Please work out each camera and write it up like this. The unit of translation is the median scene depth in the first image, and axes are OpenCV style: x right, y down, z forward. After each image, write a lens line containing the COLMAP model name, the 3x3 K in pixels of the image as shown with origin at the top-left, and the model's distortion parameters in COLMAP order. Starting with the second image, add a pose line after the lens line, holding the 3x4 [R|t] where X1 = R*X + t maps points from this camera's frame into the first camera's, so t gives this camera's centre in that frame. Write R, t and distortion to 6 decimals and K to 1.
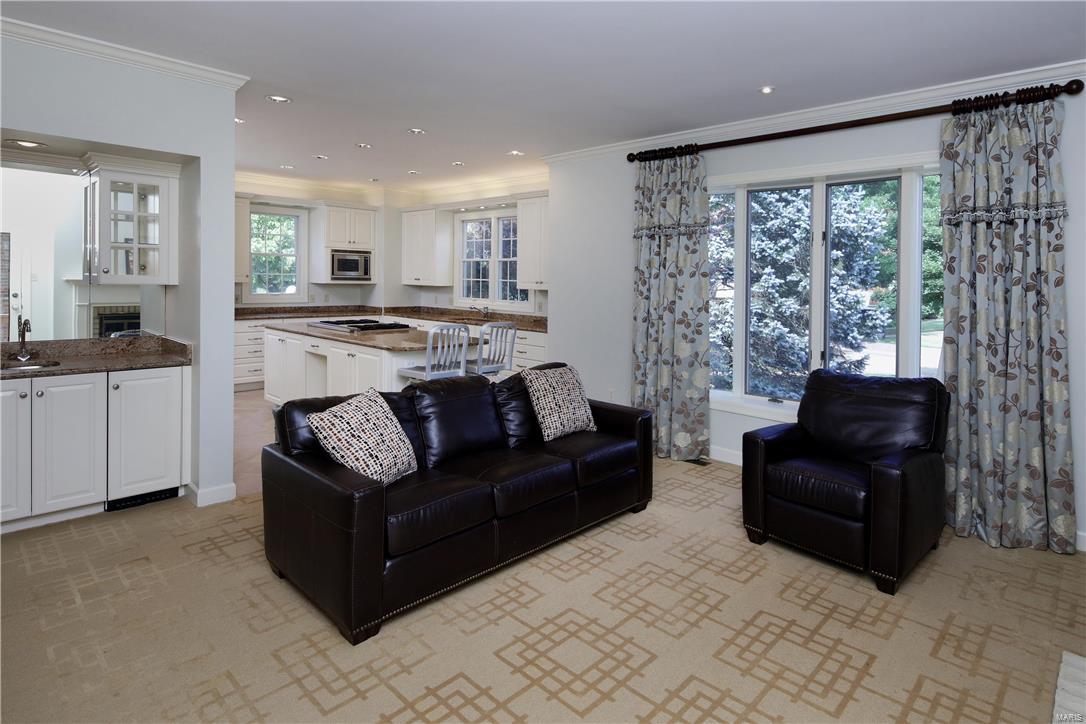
lens RADIAL K [[540.5, 0, 543.0], [0, 540.5, 362.0], [0, 0, 1]] dist [-0.000366, -0.000213]
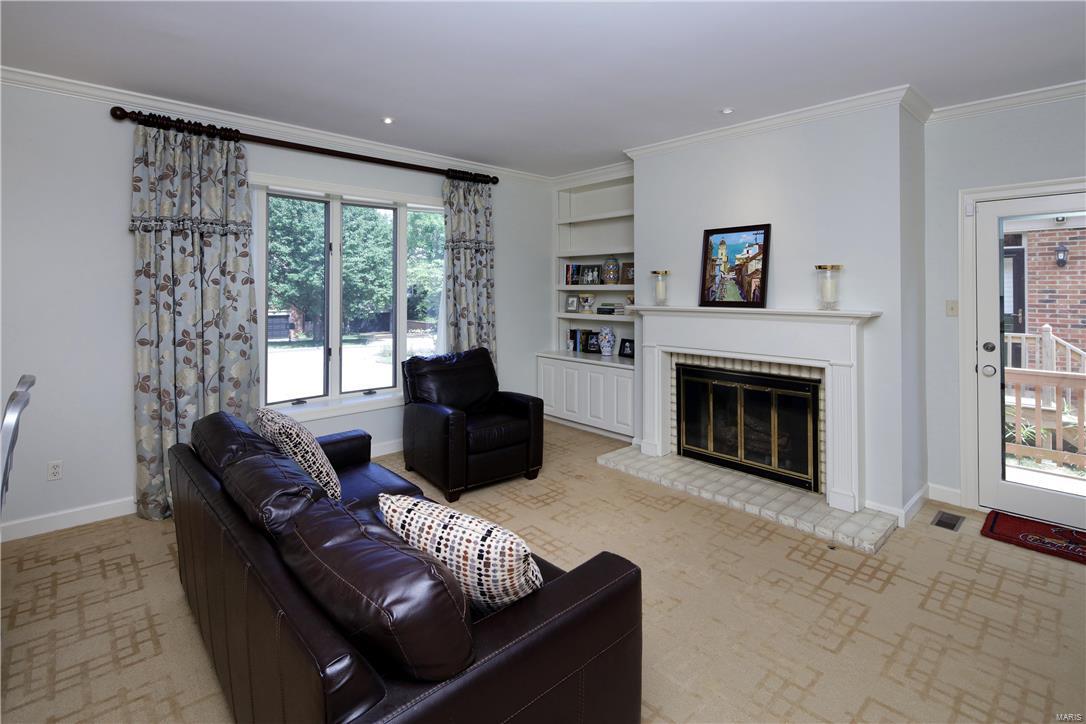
lens RADIAL K [[522.5, 0, 543.4], [0, 522.5, 326.8], [0, 0, 1]] dist [0.000110, 0.000041]
pose [[0.018768, -0.097418, 0.995067, -0.526807], [0.155689, 0.983386, 0.093338, -0.096308], [-0.987628, 0.153169, 0.033624, 0.516821]]
